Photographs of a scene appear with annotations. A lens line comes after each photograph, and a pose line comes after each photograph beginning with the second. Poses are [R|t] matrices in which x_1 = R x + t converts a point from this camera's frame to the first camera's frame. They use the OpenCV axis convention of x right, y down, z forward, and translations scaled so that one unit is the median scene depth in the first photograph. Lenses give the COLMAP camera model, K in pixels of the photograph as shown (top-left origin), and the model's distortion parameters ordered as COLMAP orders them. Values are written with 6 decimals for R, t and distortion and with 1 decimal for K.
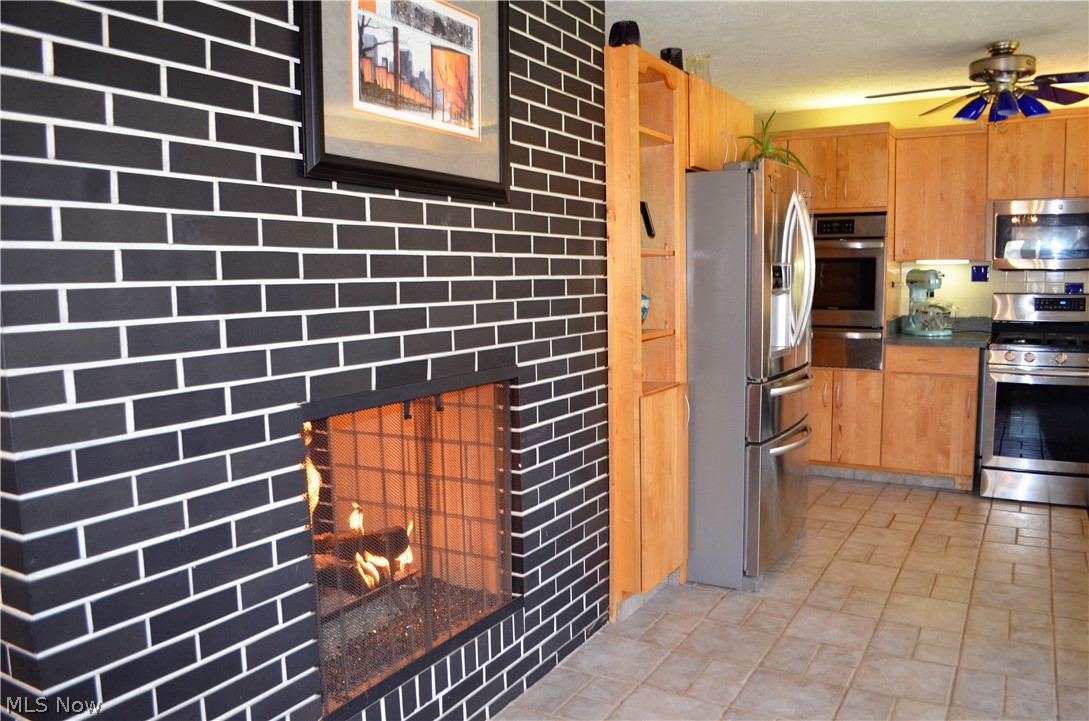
lens RADIAL K [[860.9, 0, 544.4], [0, 860.9, 372.9], [0, 0, 1]] dist [-0.071854, -0.005444]
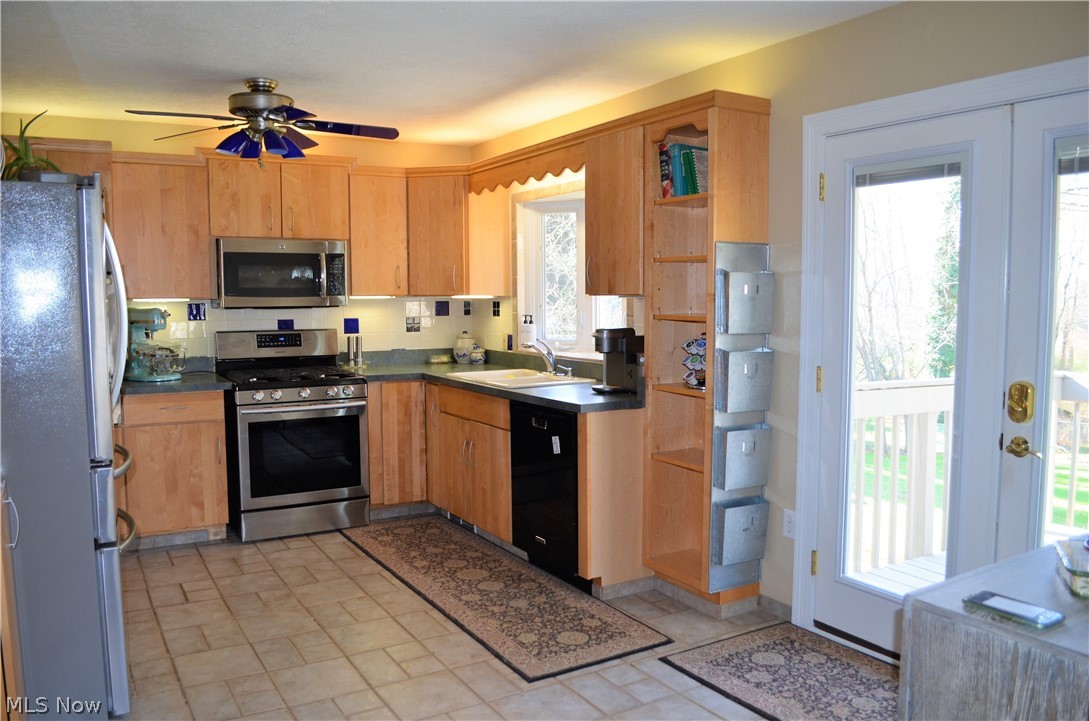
lens RADIAL K [[860.9, 0, 544.4], [0, 860.9, 372.9], [0, 0, 1]] dist [-0.071854, -0.005444]
pose [[0.480308, -0.066050, 0.874609, -0.153243], [0.094121, 0.995284, 0.023475, -0.036556], [-0.872035, 0.071043, 0.484260, 0.205398]]
